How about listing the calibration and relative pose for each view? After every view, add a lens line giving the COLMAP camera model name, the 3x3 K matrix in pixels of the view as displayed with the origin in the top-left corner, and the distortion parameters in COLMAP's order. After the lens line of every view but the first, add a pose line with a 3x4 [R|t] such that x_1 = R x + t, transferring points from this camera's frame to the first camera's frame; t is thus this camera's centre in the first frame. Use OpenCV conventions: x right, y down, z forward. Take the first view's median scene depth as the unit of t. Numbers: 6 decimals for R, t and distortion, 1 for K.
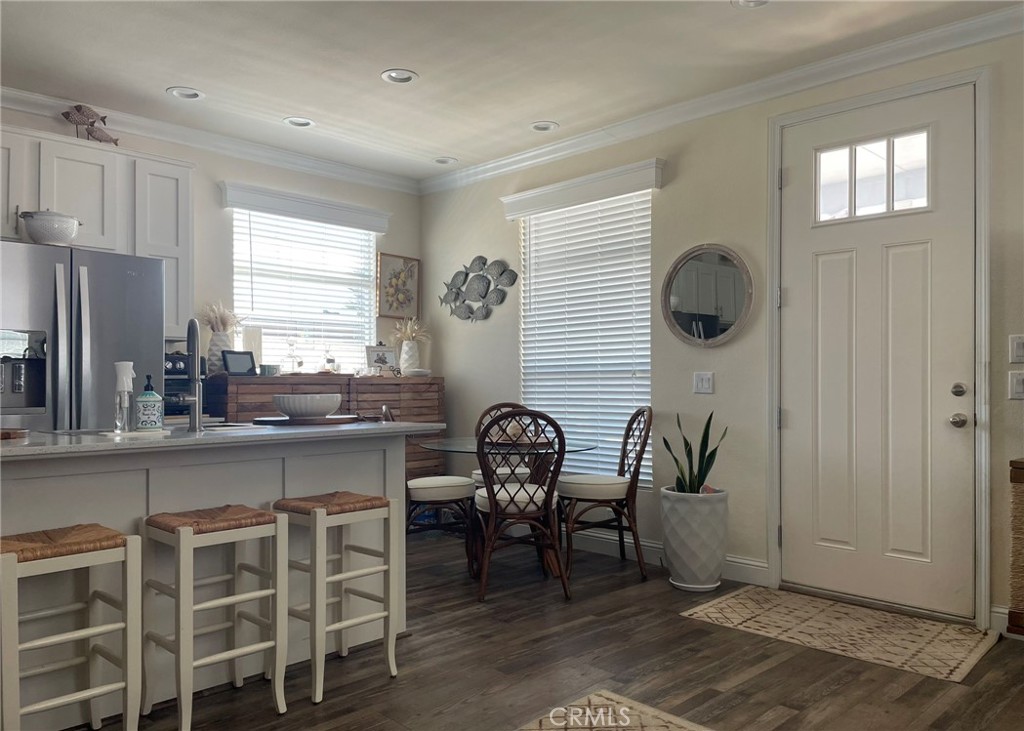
lens RADIAL K [[776.3, 0, 507.1], [0, 776.3, 375.3], [0, 0, 1]] dist [0.030722, -0.015715]
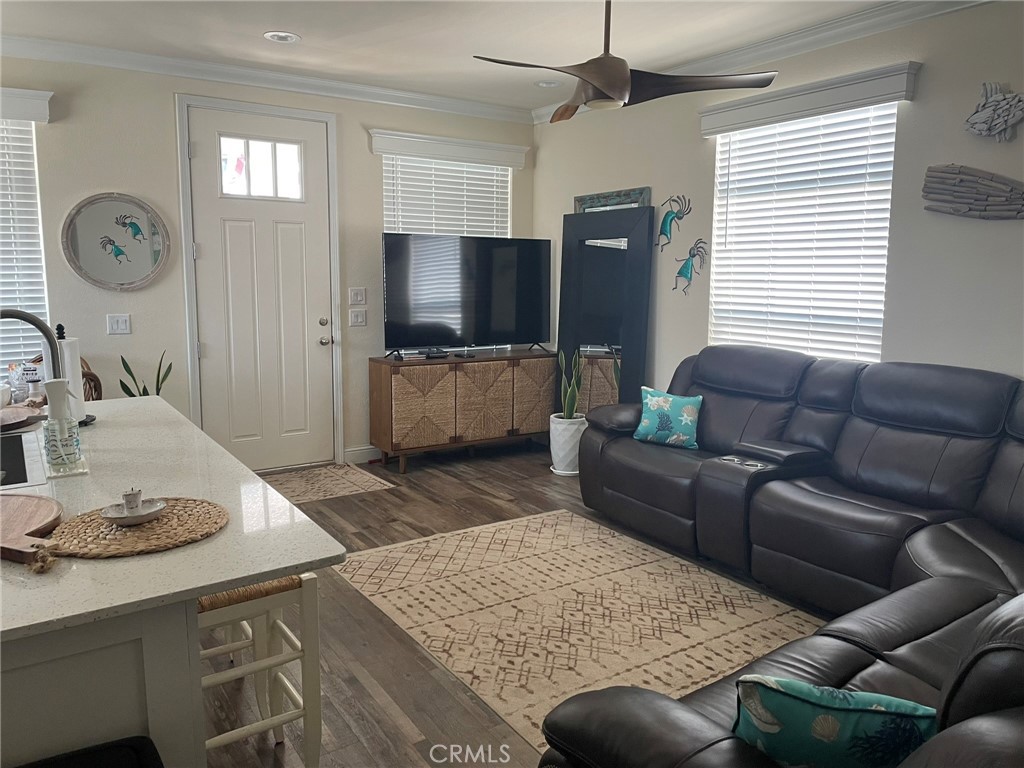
lens RADIAL K [[773.2, 0, 511.2], [0, 773.2, 374.7], [0, 0, 1]] dist [0.063684, -0.076686]
pose [[0.197891, -0.134666, 0.970930, -0.806193], [-0.016748, 0.989909, 0.140712, -0.093770], [-0.980081, -0.044107, 0.193638, 0.289477]]
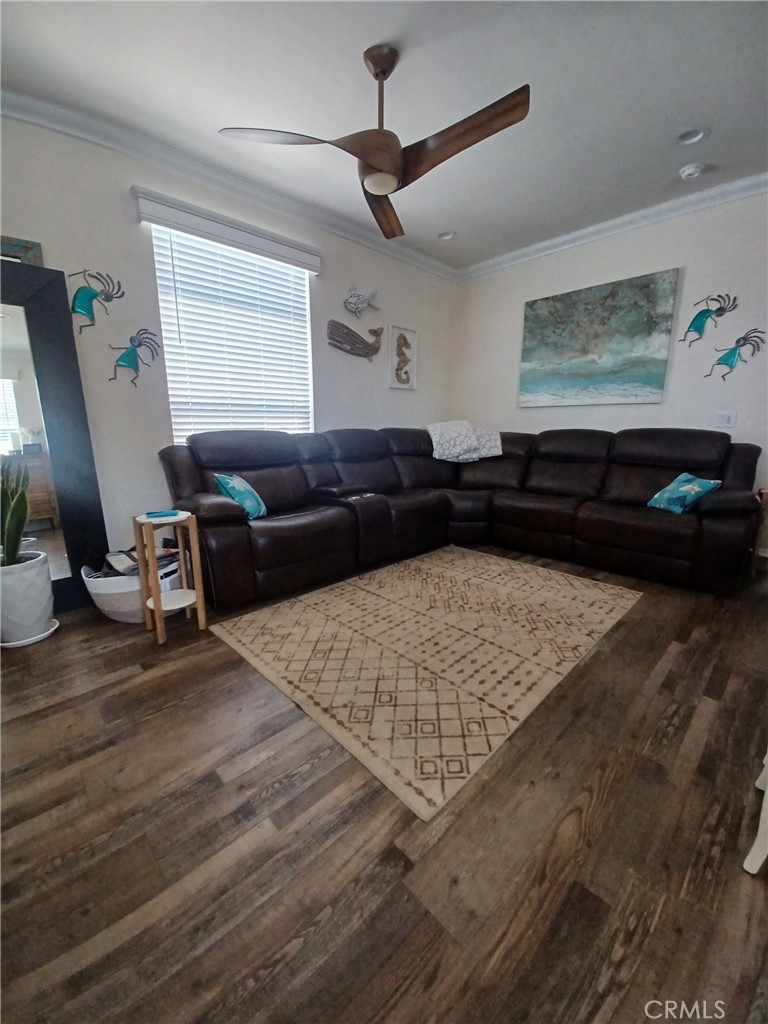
lens RADIAL K [[404.2, 0, 391.1], [0, 404.2, 508.8], [0, 0, 1]] dist [0.002184, 0.000038]
pose [[-0.999990, 0.003547, 0.002803, 0.108978], [0.004009, 0.982304, 0.187252, 0.024954], [-0.002089, 0.187261, -0.982308, 0.939599]]
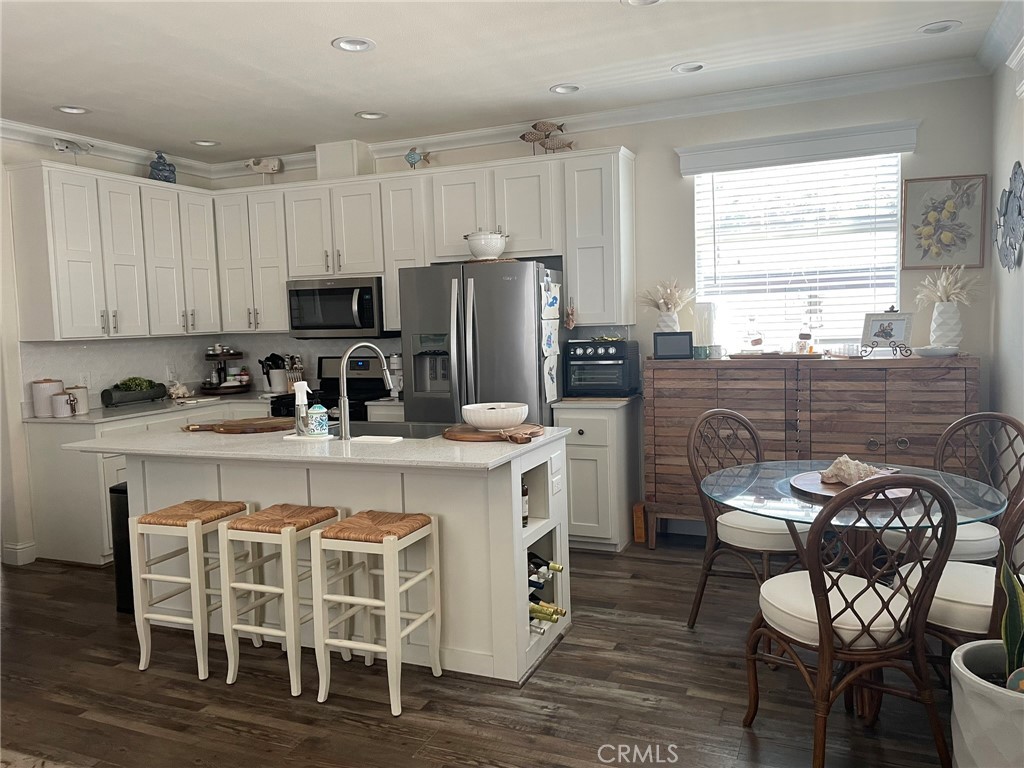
lens RADIAL K [[773.2, 0, 512.5], [0, 773.2, 370.5], [0, 0, 1]] dist [0.063684, -0.076686]
pose [[0.371227, 0.056410, -0.926827, 0.590142], [0.044876, 0.995897, 0.078589, -0.086296], [0.927457, -0.070766, 0.367172, 0.600175]]
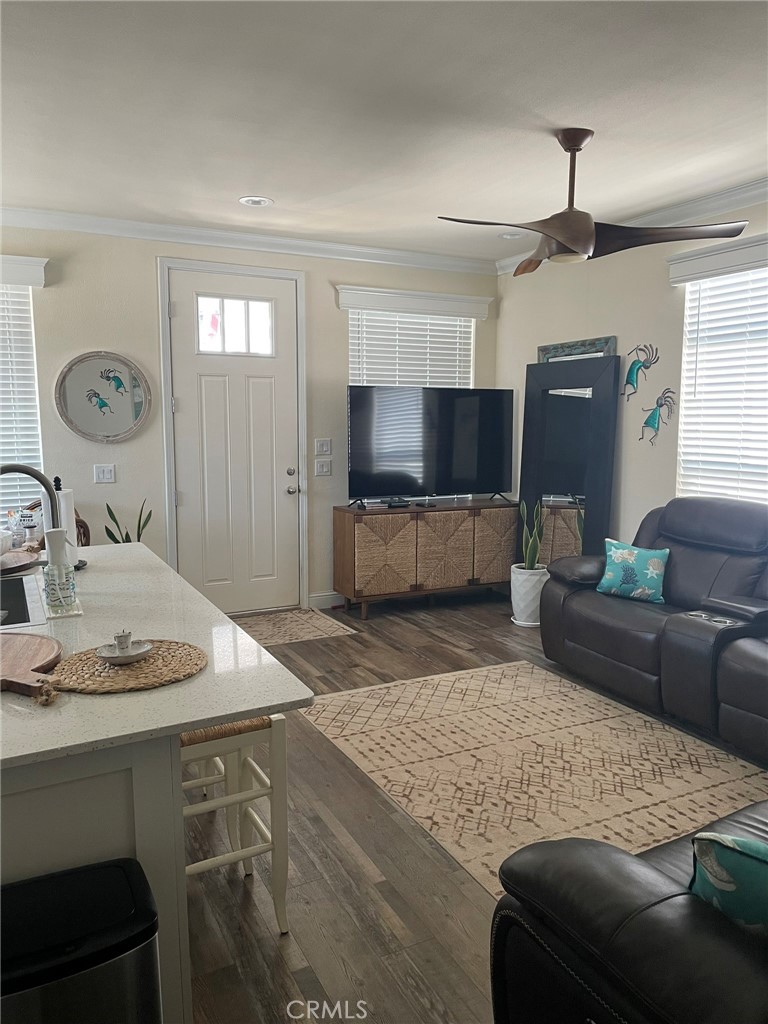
lens RADIAL K [[773.2, 0, 383.8], [0, 773.2, 512.4], [0, 0, 1]] dist [0.063684, -0.076686]
pose [[0.308607, -0.121499, 0.943398, -0.824565], [-0.010325, 0.991322, 0.131049, -0.101795], [-0.951134, -0.050183, 0.304674, 0.285119]]
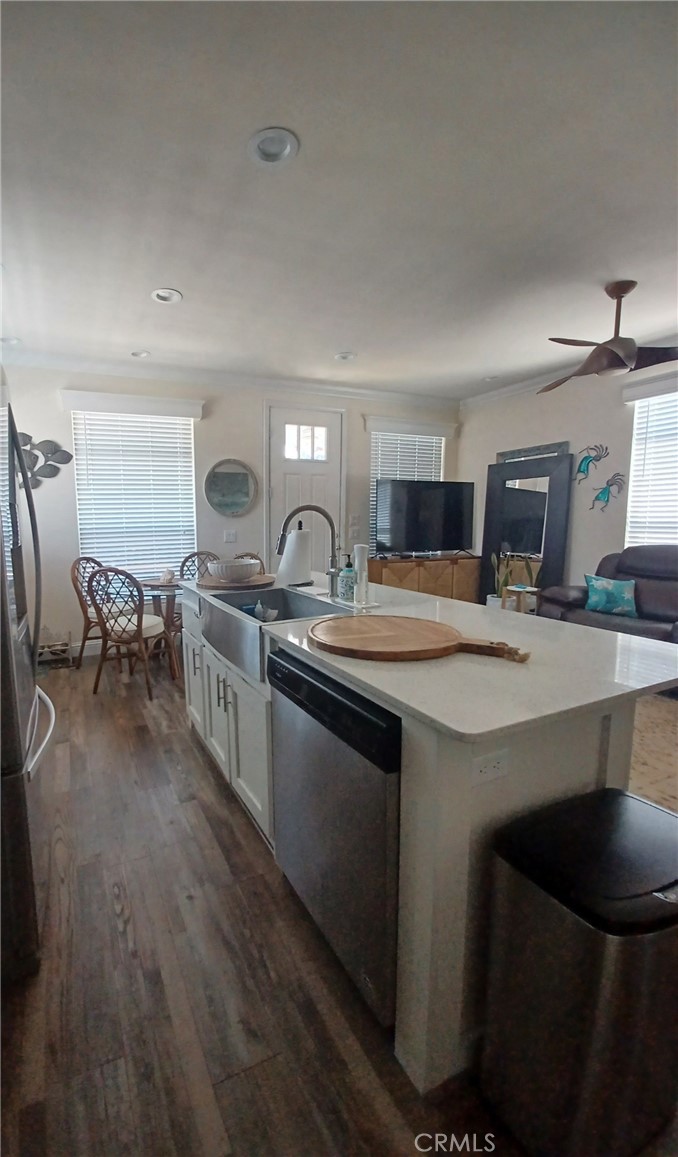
lens RADIAL K [[460.2, 0, 242.4], [0, 460.2, 574.9], [0, 0, 1]] dist [-0.011032, -0.000067]
pose [[0.390641, -0.116900, 0.913090, -0.843780], [0.004123, 0.992116, 0.125254, -0.040748], [-0.920534, -0.045165, 0.388044, 0.627674]]
